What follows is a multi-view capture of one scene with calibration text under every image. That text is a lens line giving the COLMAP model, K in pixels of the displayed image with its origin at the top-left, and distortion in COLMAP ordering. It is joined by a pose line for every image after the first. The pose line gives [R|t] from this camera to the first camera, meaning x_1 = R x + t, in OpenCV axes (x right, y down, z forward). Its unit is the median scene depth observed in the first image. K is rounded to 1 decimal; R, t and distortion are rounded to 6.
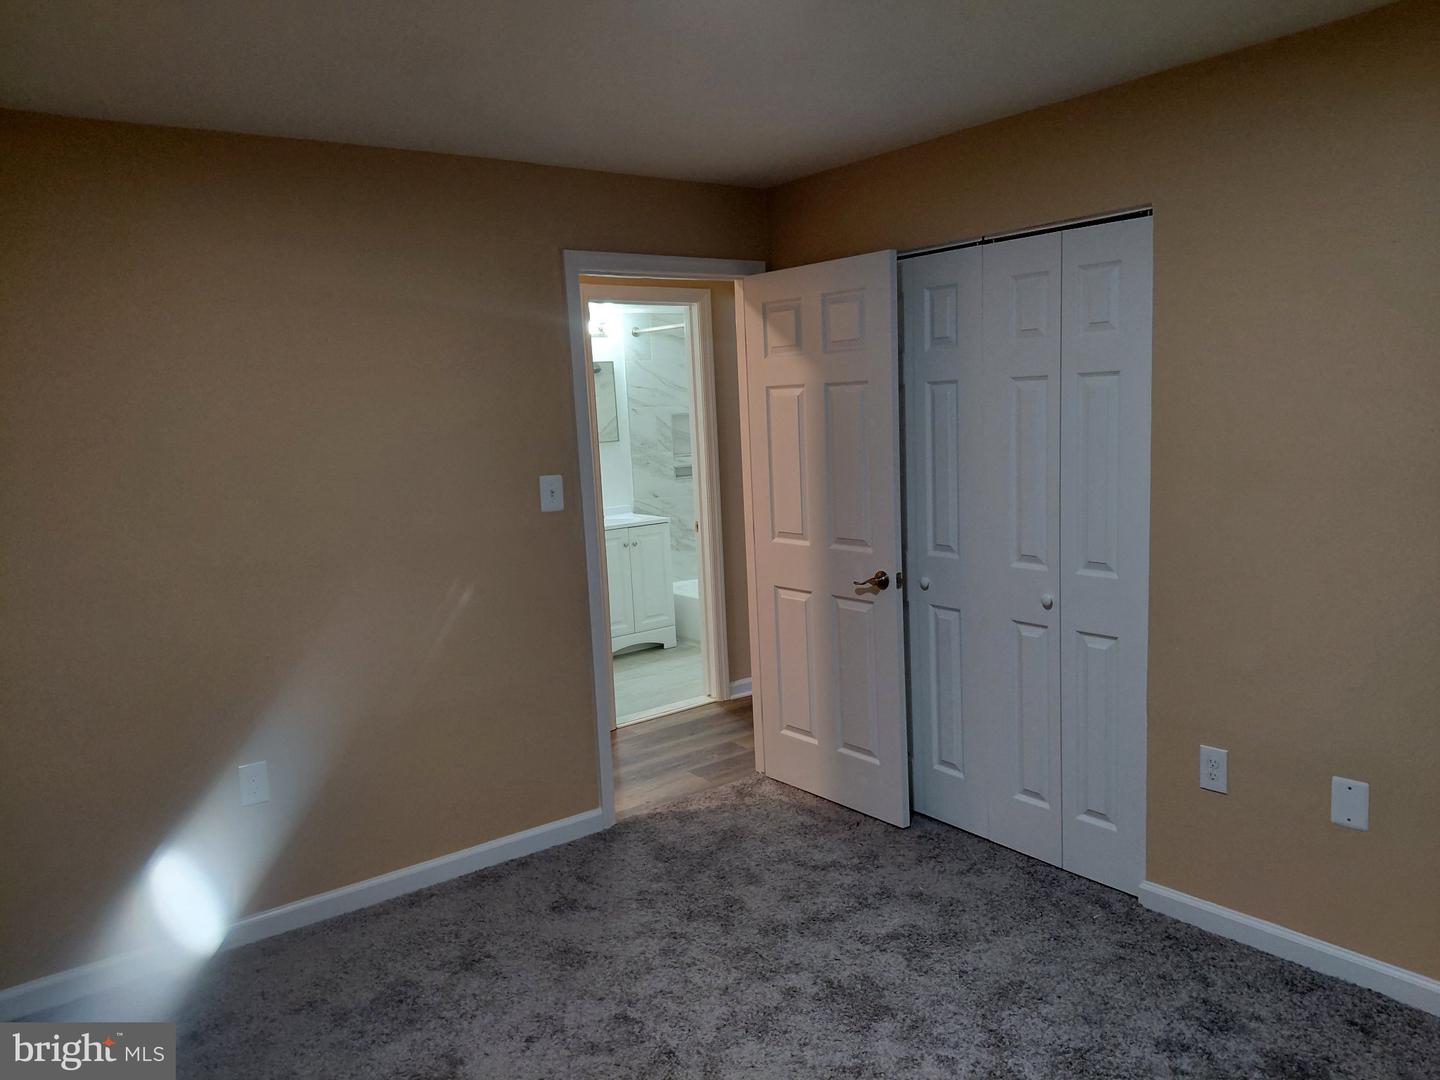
lens RADIAL K [[1067.5, 0, 726.0], [0, 1067.5, 532.1], [0, 0, 1]] dist [0.039834, -0.078178]
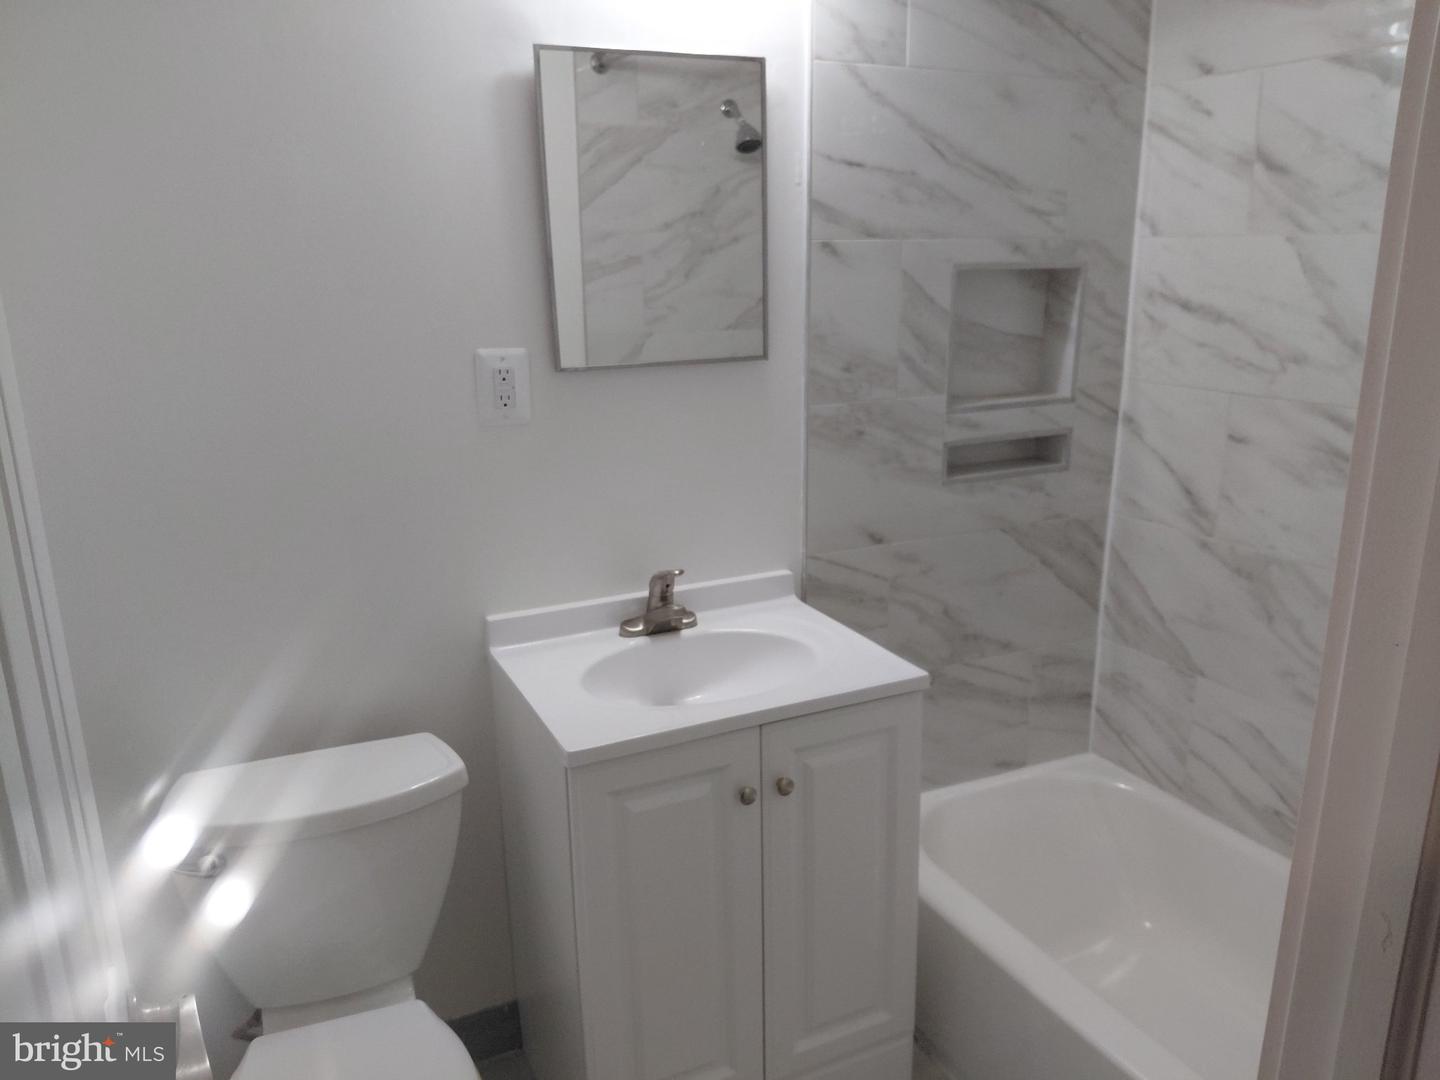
lens RADIAL K [[1067.5, 0, 715.0], [0, 1067.5, 541.0], [0, 0, 1]] dist [0.039834, -0.078178]
pose [[0.978461, 0.096484, -0.182495, -0.055437], [-0.065459, 0.983443, 0.168981, -0.082448], [0.195778, -0.153396, 0.968577, 0.696190]]
